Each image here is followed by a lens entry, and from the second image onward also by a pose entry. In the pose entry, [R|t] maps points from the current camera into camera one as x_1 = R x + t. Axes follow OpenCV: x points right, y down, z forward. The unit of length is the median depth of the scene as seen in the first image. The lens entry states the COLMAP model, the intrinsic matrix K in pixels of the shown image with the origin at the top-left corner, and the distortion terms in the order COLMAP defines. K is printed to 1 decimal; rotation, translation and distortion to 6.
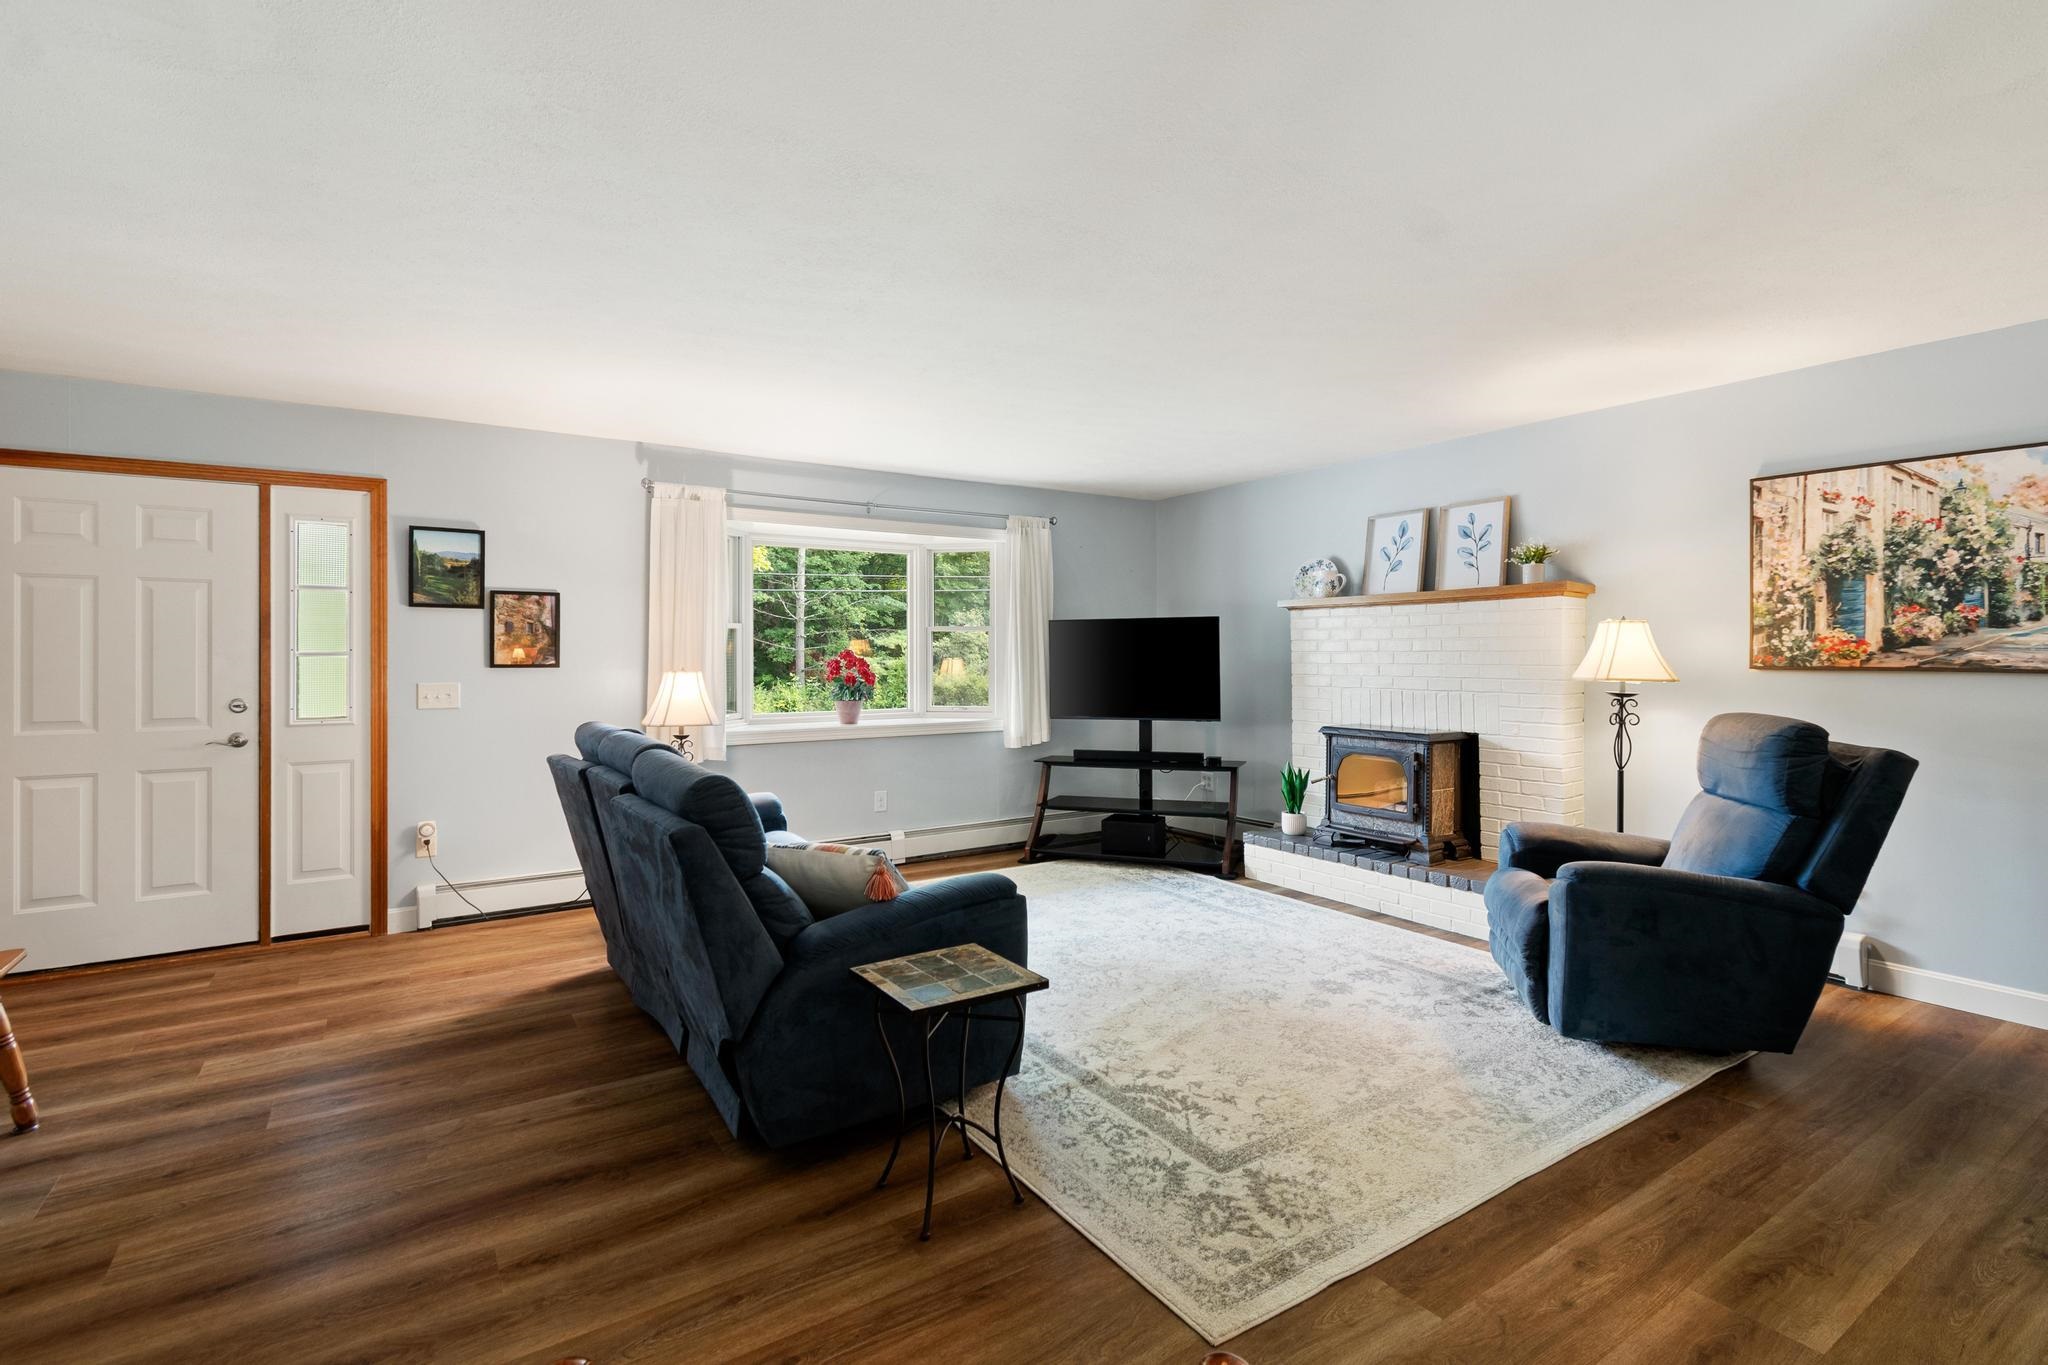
lens RADIAL K [[948.9, 0, 1051.6], [0, 948.9, 652.8], [0, 0, 1]] dist [-0.000322, -0.000788]
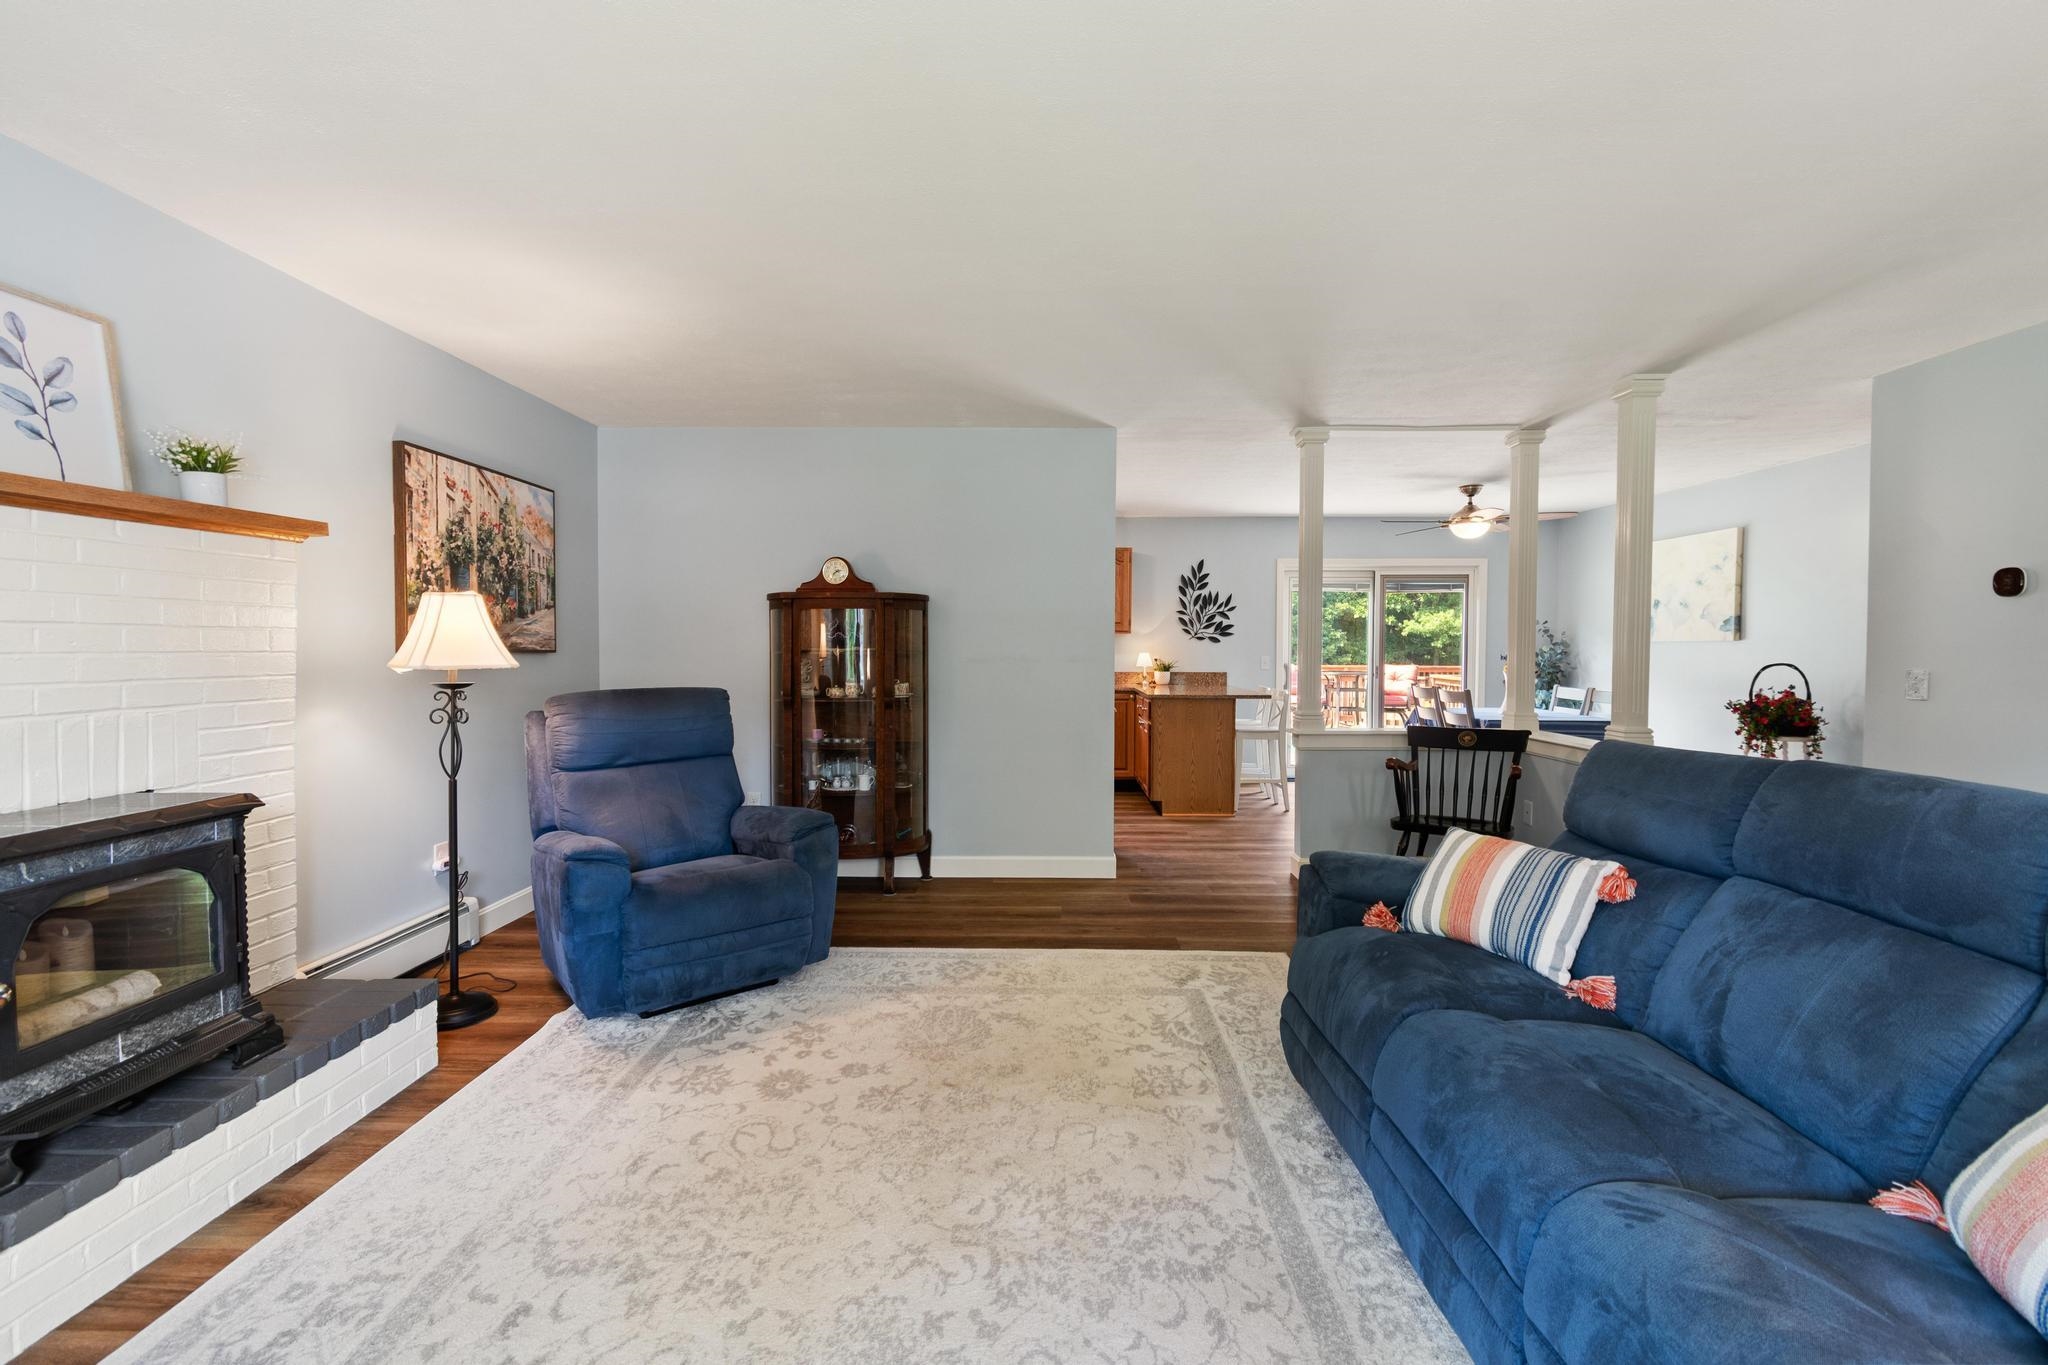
lens RADIAL K [[908.6, 0, 1035.6], [0, 908.6, 670.9], [0, 0, 1]] dist [-0.000137, -0.000907]
pose [[-0.818292, -0.015549, 0.574593, -0.217613], [-0.001038, 0.999672, 0.025573, 0.010040], [-0.574802, 0.020330, -0.818040, 1.196296]]
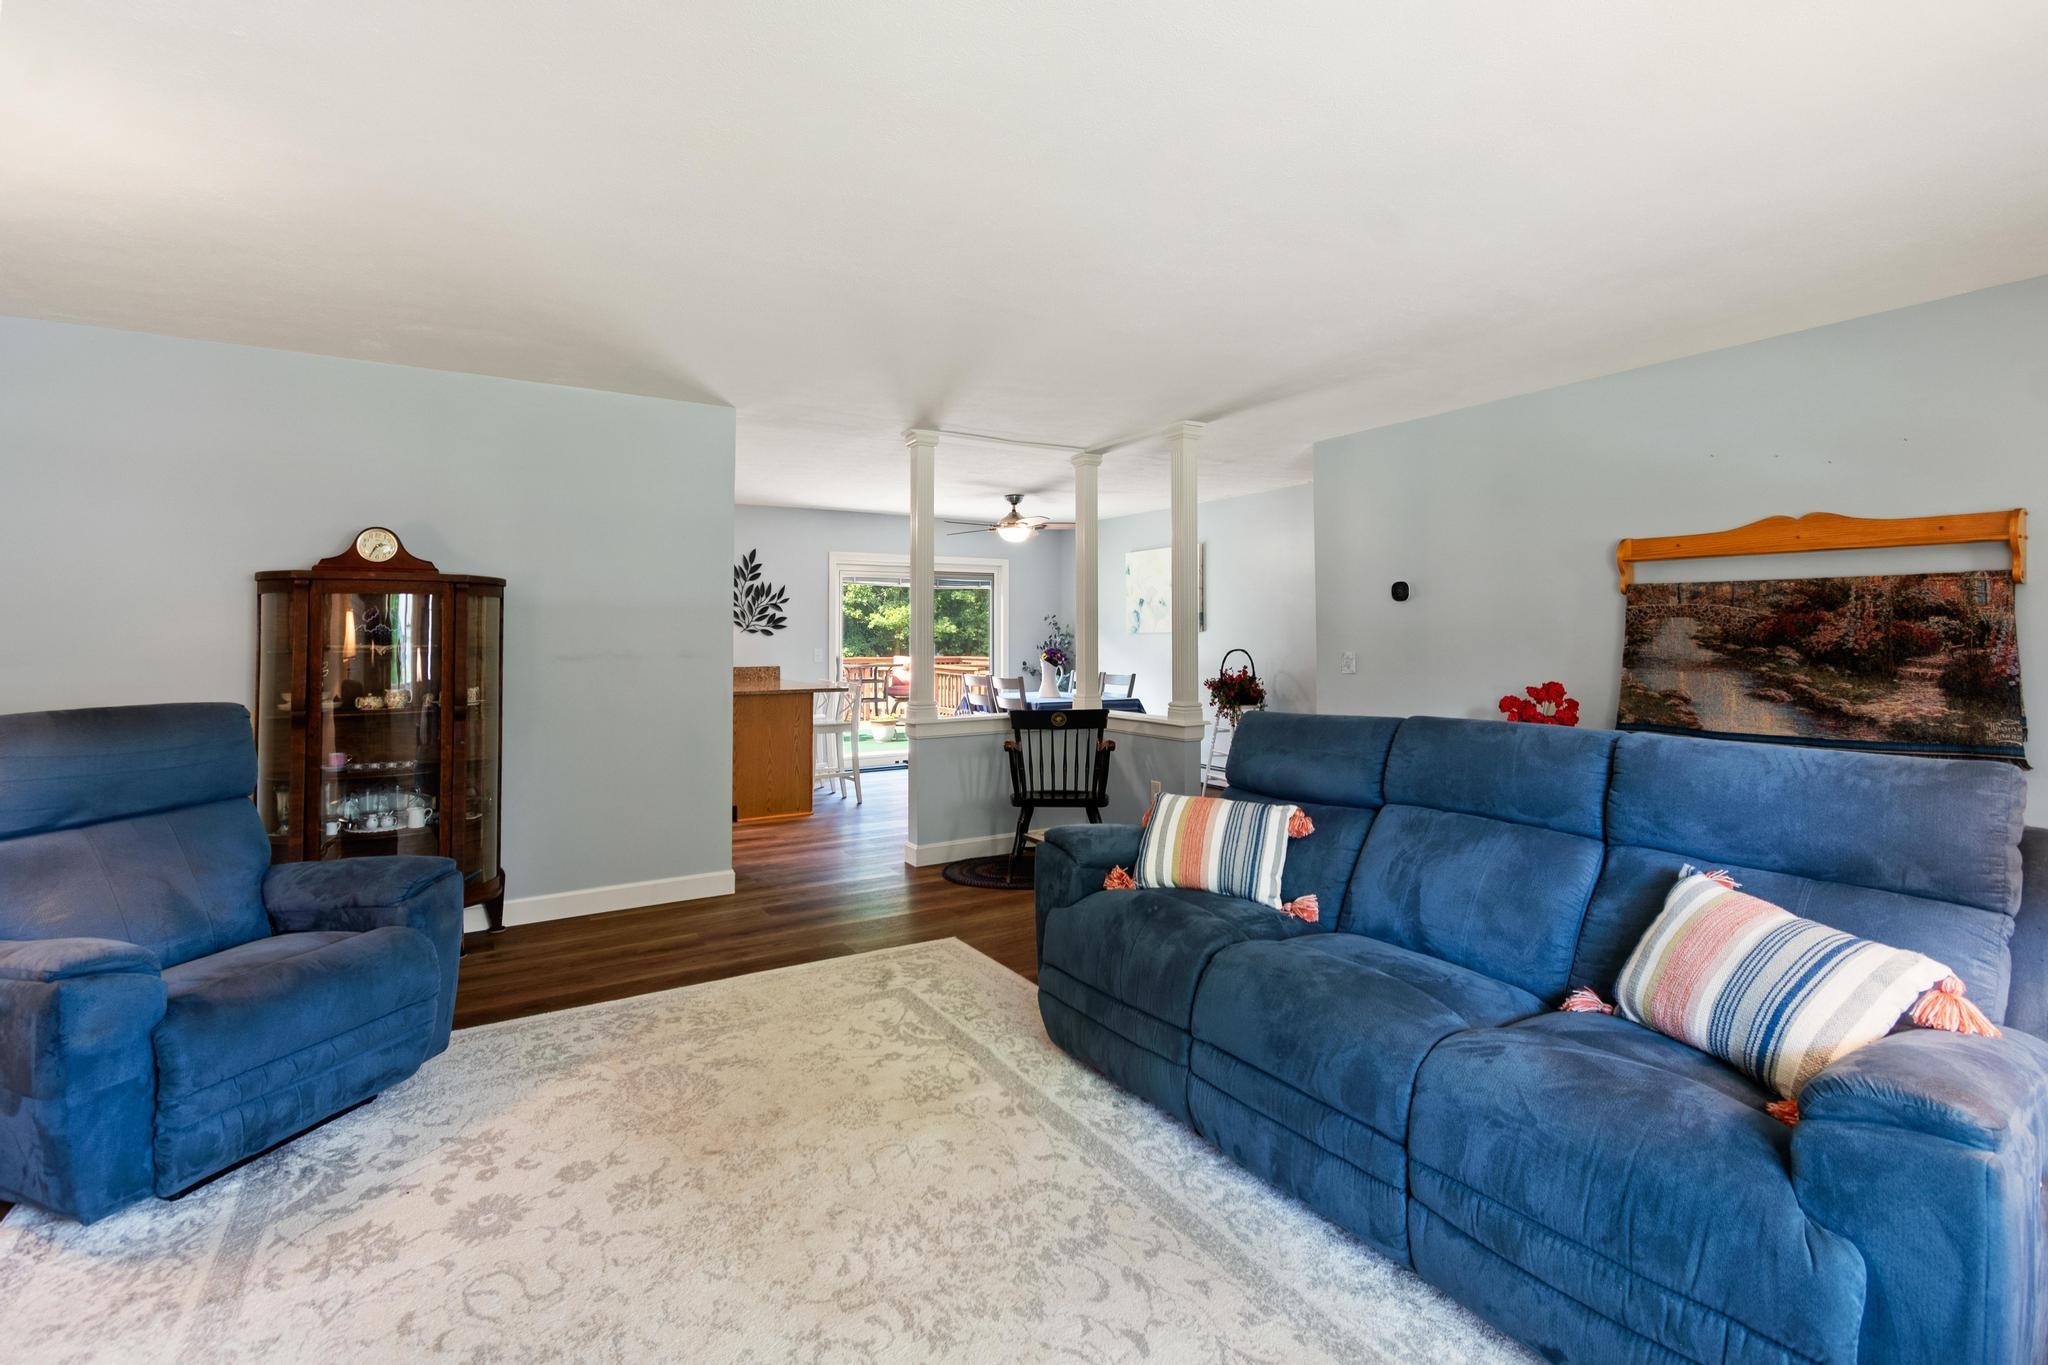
lens RADIAL K [[927.9, 0, 1026.7], [0, 927.9, 615.0], [0, 0, 1]] dist [0.000939, -0.002164]
pose [[-0.998953, 0.008331, 0.044973, -0.041071], [0.007170, 0.999639, -0.025907, 0.009865], [-0.045172, -0.025557, -0.998652, 1.265017]]
